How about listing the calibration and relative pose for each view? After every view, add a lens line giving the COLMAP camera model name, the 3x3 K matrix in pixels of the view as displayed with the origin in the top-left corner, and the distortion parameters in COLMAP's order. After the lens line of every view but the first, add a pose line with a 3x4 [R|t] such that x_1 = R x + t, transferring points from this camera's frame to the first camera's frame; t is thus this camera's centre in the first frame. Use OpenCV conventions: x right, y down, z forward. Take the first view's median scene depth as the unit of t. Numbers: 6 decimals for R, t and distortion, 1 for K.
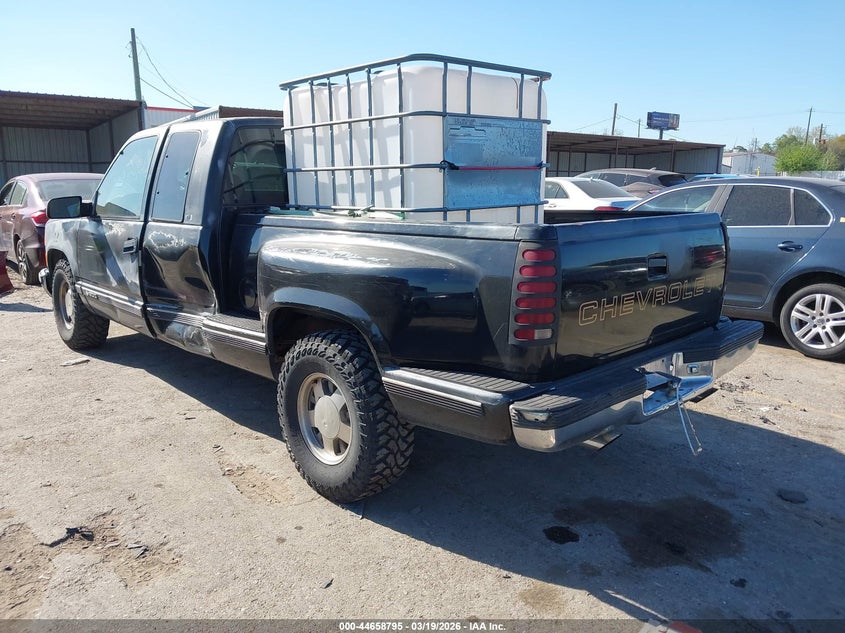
lens RADIAL K [[666.0, 0, 421.9], [0, 666.0, 334.6], [0, 0, 1]] dist [-0.003023, -0.000098]
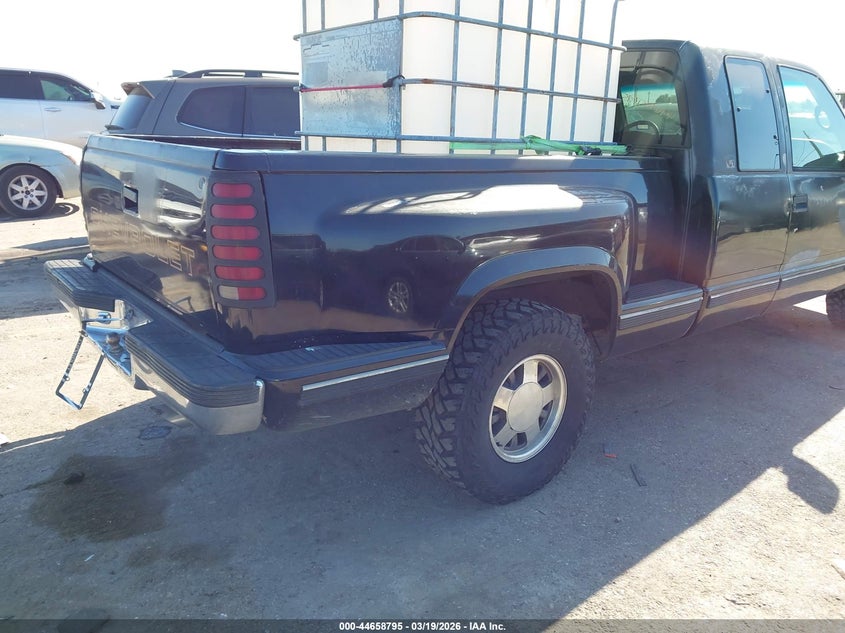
lens RADIAL K [[673.2, 0, 422.5], [0, 673.2, 316.5], [0, 0, 1]] dist [-0.002663, 0.001658]
pose [[-0.094157, 0.279726, -0.955452, 1.044212], [-0.241770, 0.924561, 0.294508, -0.272322], [0.965755, 0.258729, -0.019425, 1.250900]]
